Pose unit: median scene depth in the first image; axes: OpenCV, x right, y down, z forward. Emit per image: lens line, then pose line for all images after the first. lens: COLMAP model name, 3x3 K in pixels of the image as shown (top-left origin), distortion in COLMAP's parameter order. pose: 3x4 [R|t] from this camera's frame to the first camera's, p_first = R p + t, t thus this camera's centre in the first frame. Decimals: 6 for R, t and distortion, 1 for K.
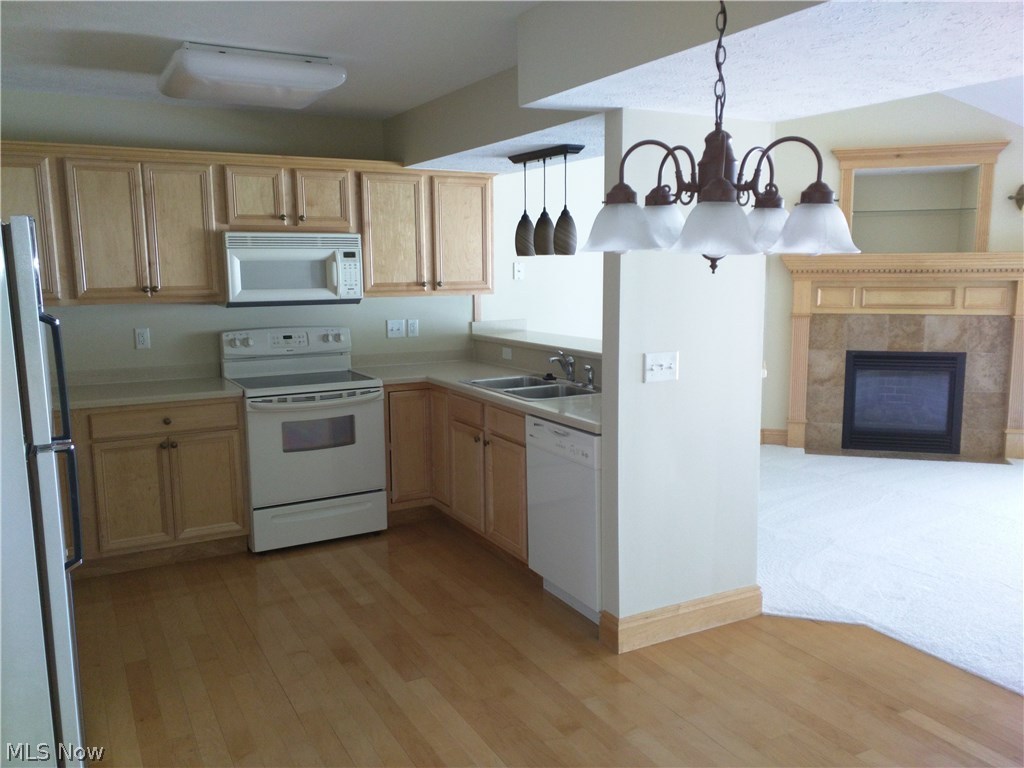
lens RADIAL K [[842.9, 0, 509.9], [0, 842.9, 384.2], [0, 0, 1]] dist [0.038444, 0.008971]
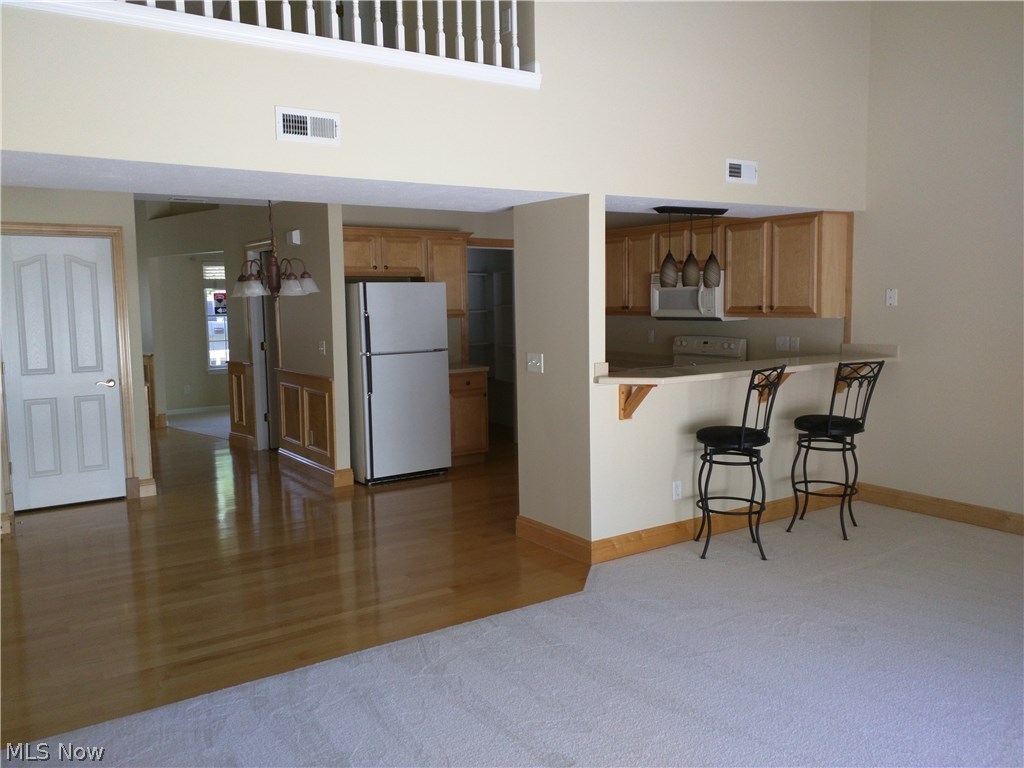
lens RADIAL K [[842.9, 0, 516.0], [0, 842.9, 382.6], [0, 0, 1]] dist [0.038444, 0.008971]
pose [[0.086407, 0.109032, -0.990276, 0.868060], [-0.127236, 0.987061, 0.097576, -0.066352], [0.988102, 0.117568, 0.099161, 0.409712]]
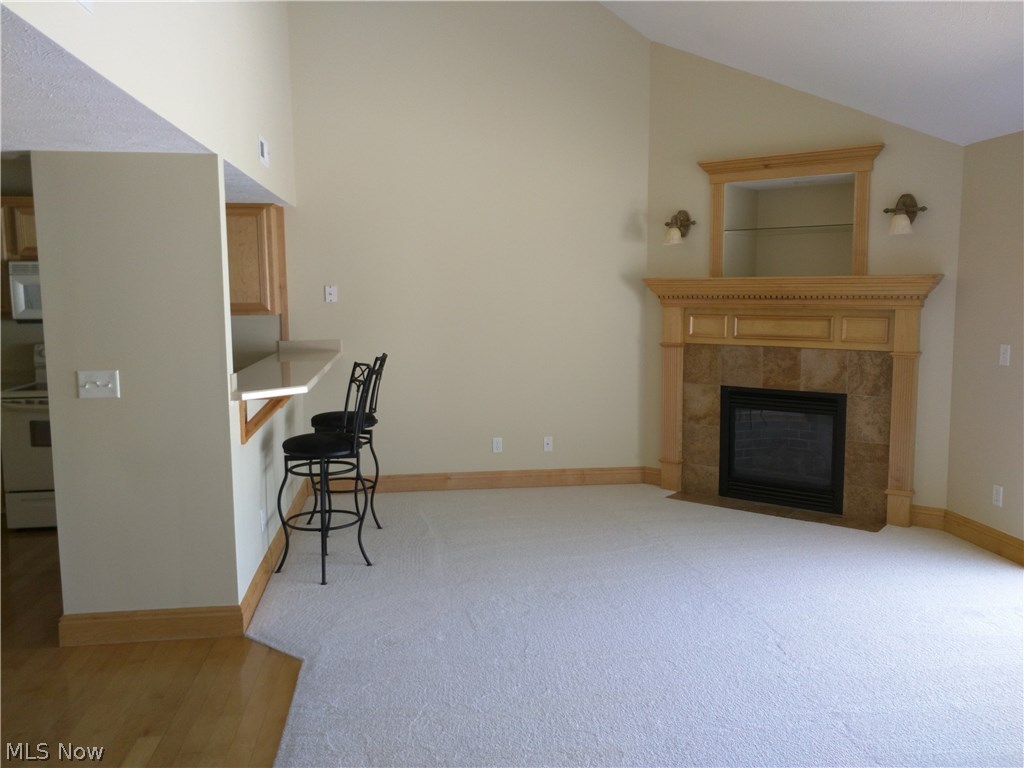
lens RADIAL K [[842.9, 0, 506.0], [0, 842.9, 380.2], [0, 0, 1]] dist [0.038444, 0.008971]
pose [[0.925881, 0.042839, -0.375379, 0.537588], [-0.053820, 0.998373, -0.018813, -0.017038], [0.373963, 0.037622, 0.926680, 0.097102]]
